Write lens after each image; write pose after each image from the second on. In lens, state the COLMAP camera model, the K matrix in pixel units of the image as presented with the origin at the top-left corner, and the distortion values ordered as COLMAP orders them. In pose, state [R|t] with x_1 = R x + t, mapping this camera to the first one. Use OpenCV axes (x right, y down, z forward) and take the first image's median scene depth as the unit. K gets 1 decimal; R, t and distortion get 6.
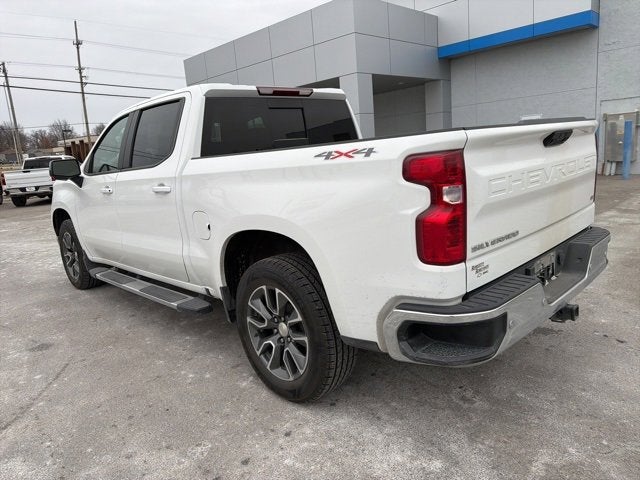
lens RADIAL K [[450.2, 0, 313.9], [0, 450.2, 240.9], [0, 0, 1]] dist [0.037927, -0.043126]
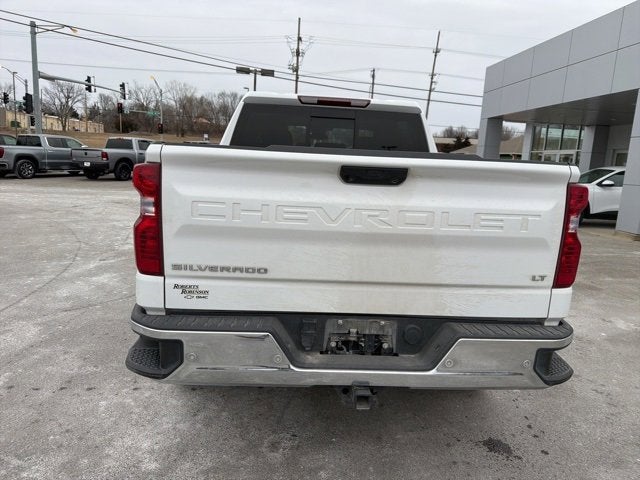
lens RADIAL K [[450.2, 0, 323.1], [0, 450.2, 241.8], [0, 0, 1]] dist [0.037927, -0.043126]
pose [[0.760881, 0.236155, -0.604393, 0.680285], [-0.242402, 0.967437, 0.072843, -0.106114], [0.601915, 0.091081, 0.793349, 0.237943]]
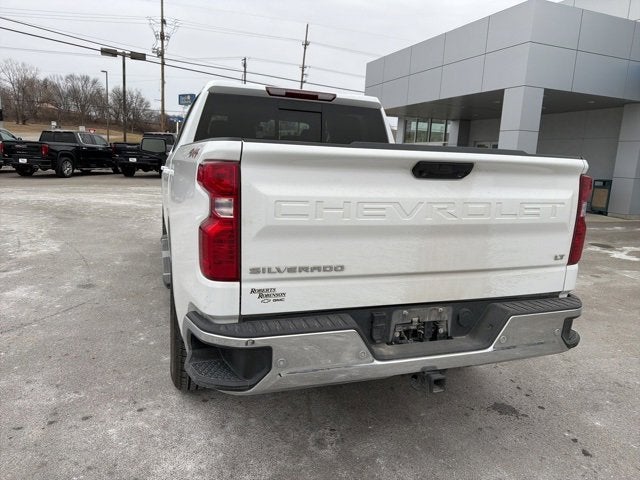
lens RADIAL K [[450.2, 0, 322.7], [0, 450.2, 240.6], [0, 0, 1]] dist [0.037927, -0.043126]
pose [[0.906991, 0.198815, -0.371269, 0.469953], [-0.202815, 0.978797, 0.028681, -0.056650], [0.369099, 0.049286, 0.928082, 0.112496]]
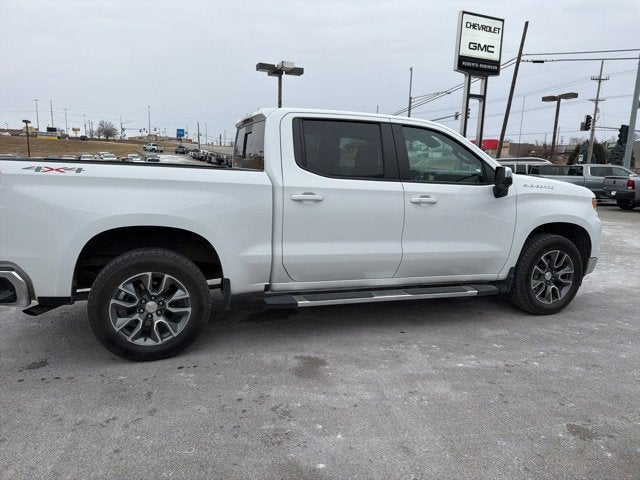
lens RADIAL K [[450.2, 0, 323.7], [0, 450.2, 245.6], [0, 0, 1]] dist [0.037927, -0.043126]
pose [[-0.402758, 0.232674, -0.885239, 1.116514], [-0.182562, 0.927297, 0.326789, -0.505529], [0.896915, 0.293228, -0.330999, 1.888776]]
